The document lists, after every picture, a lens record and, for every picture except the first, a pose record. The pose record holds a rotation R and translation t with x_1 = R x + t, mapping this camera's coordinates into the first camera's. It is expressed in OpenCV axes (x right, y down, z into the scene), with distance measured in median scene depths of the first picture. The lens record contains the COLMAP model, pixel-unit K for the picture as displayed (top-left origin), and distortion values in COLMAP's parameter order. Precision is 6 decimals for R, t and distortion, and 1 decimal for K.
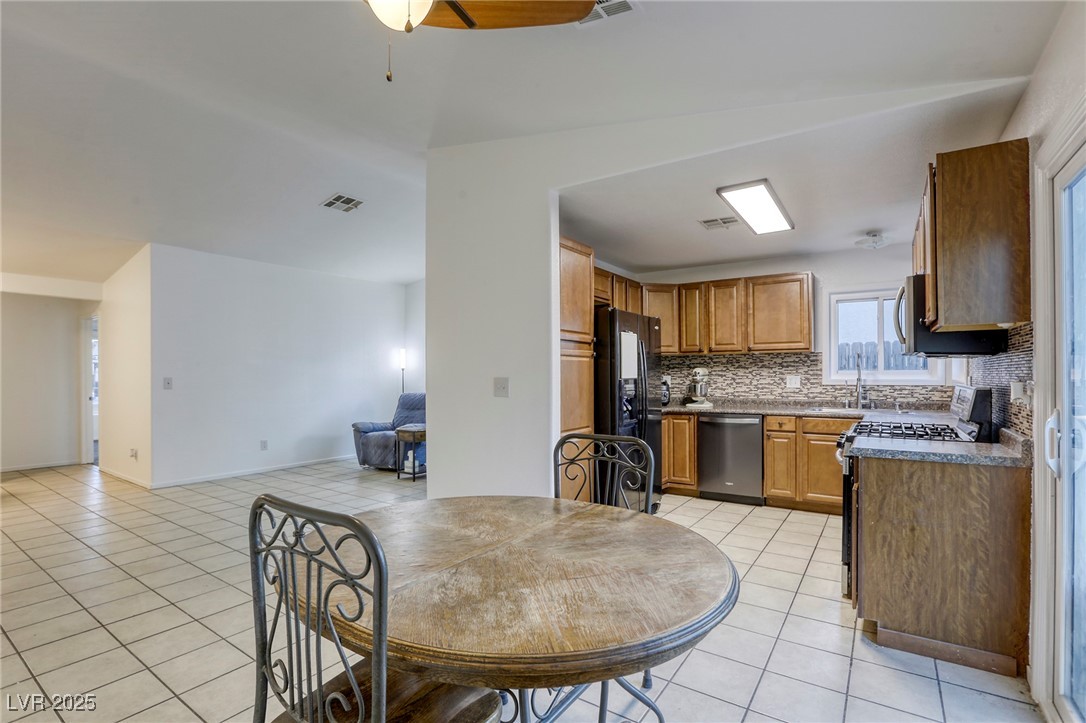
lens RADIAL K [[504.8, 0, 555.9], [0, 504.8, 378.8], [0, 0, 1]] dist [-0.040070, 0.013269]
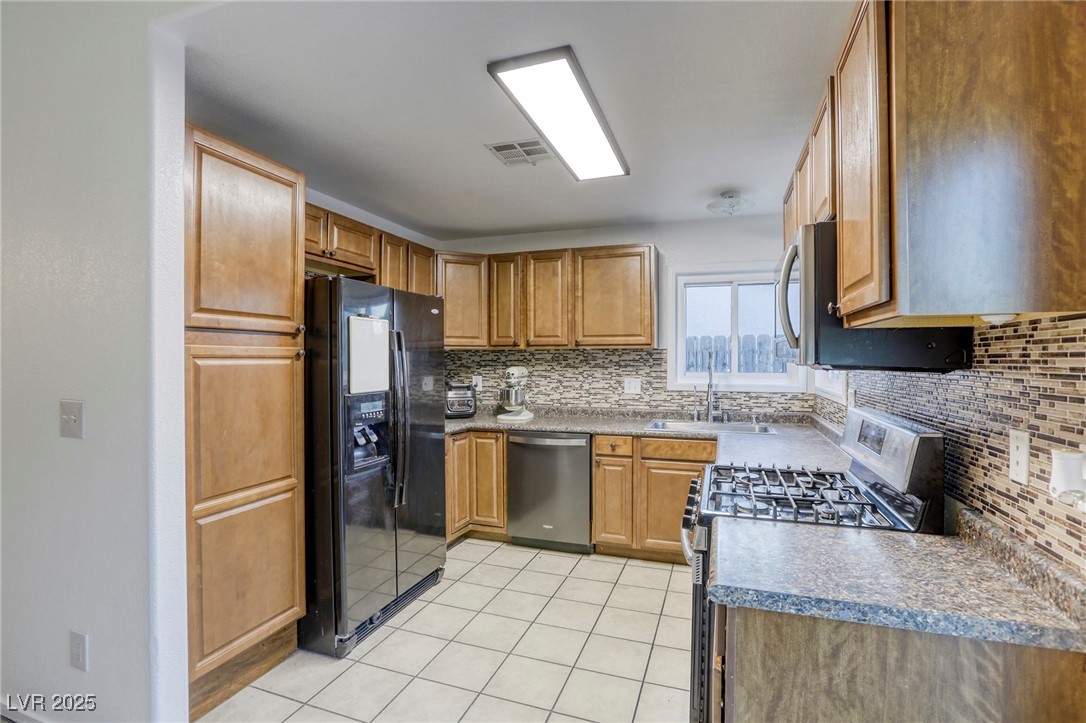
lens RADIAL K [[504.8, 0, 536.4], [0, 504.8, 365.8], [0, 0, 1]] dist [-0.040070, 0.013269]
pose [[0.974156, 0.004794, 0.225825, 0.176102], [-0.005222, 0.999986, 0.001299, -0.030026], [-0.225815, -0.002445, 0.974167, 0.313051]]
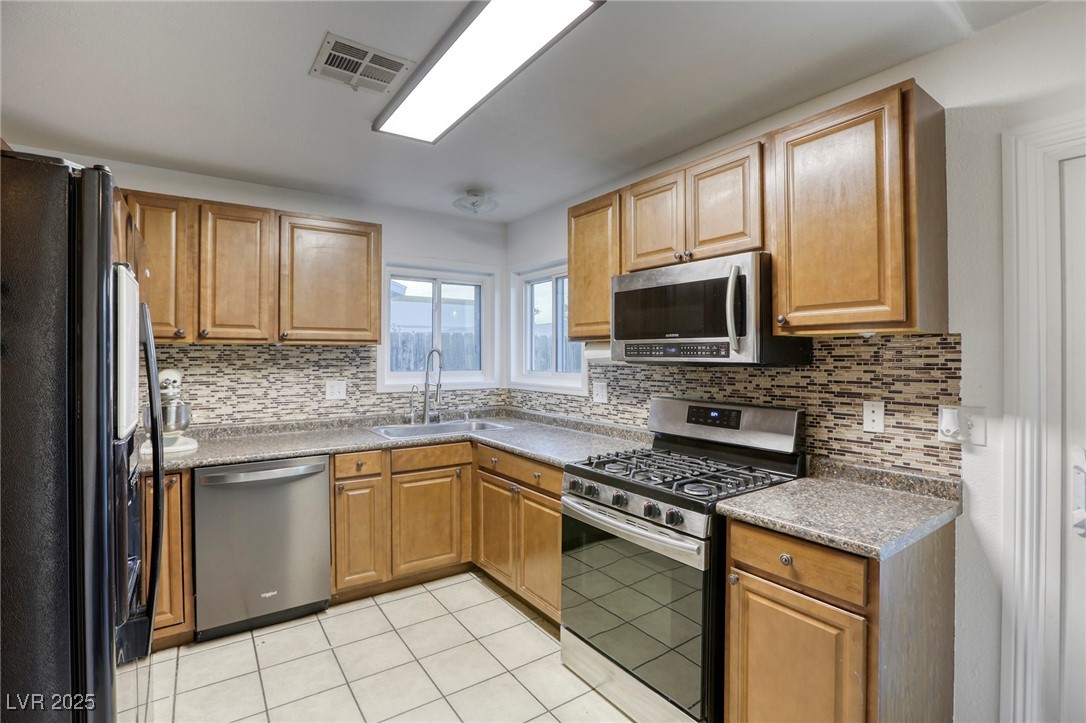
lens RADIAL K [[504.8, 0, 544.7], [0, 504.8, 354.0], [0, 0, 1]] dist [-0.040070, 0.013269]
pose [[0.394984, 0.011762, 0.918613, -0.018737], [0.007338, 0.999846, -0.015957, -0.033335], [-0.918659, 0.013044, 0.394836, 0.578355]]
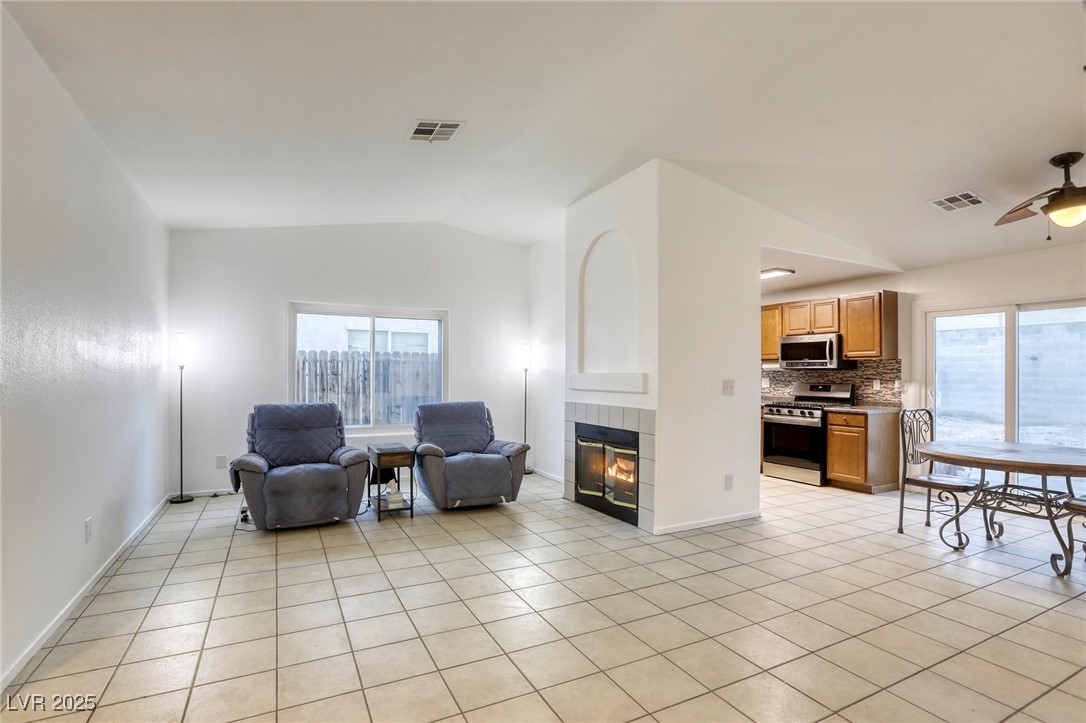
lens RADIAL K [[504.8, 0, 517.5], [0, 504.8, 373.1], [0, 0, 1]] dist [-0.040070, 0.013269]
pose [[0.550324, 0.012042, 0.834865, -1.116708], [0.000897, 0.999887, -0.015014, 0.000481], [-0.834951, 0.009011, 0.550251, 0.561989]]
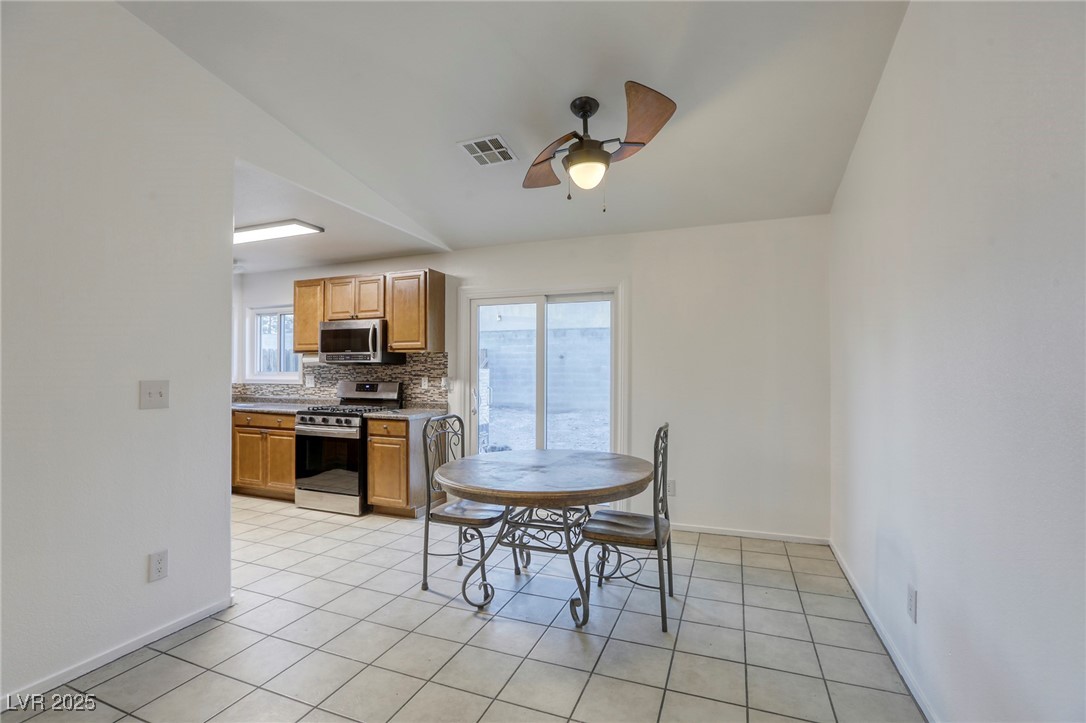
lens RADIAL K [[504.8, 0, 512.0], [0, 504.8, 373.6], [0, 0, 1]] dist [-0.040070, 0.013269]
pose [[-0.126802, 0.003041, 0.991923, -0.648845], [0.009757, 0.999951, -0.001818, -0.003701], [-0.991880, 0.009448, -0.126826, 0.444100]]
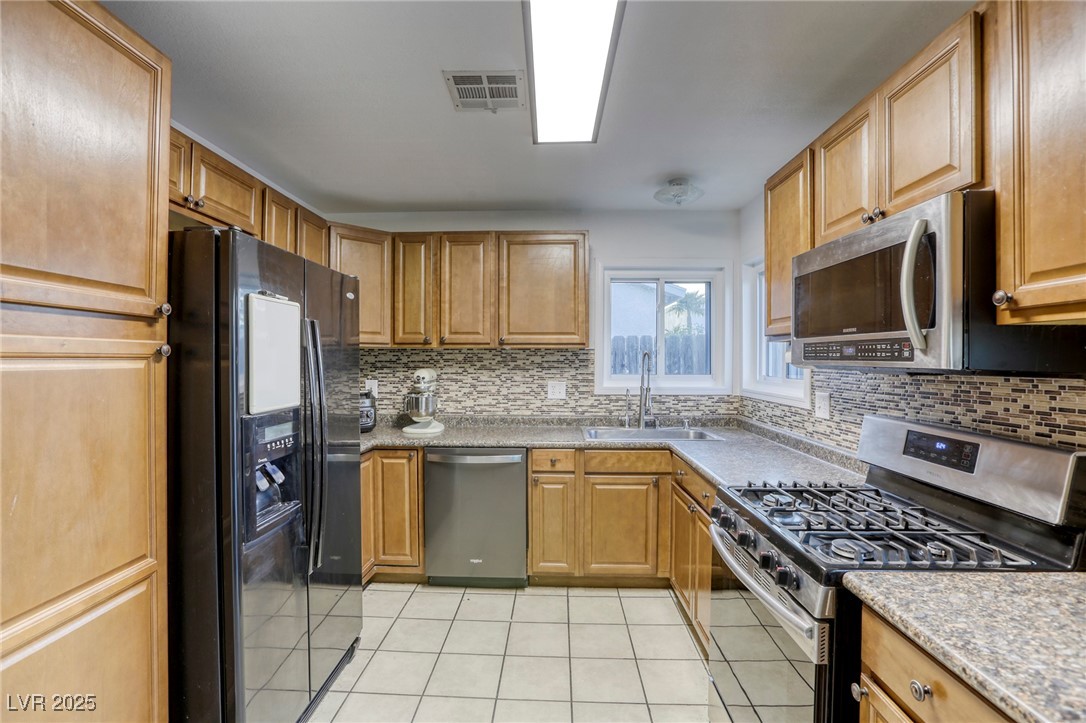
lens RADIAL K [[504.8, 0, 532.7], [0, 504.8, 363.7], [0, 0, 1]] dist [-0.040070, 0.013269]
pose [[0.866513, 0.006213, 0.499116, 0.107561], [-0.004405, 0.999979, -0.004800, -0.032210], [-0.499136, 0.001961, 0.866522, 0.472590]]
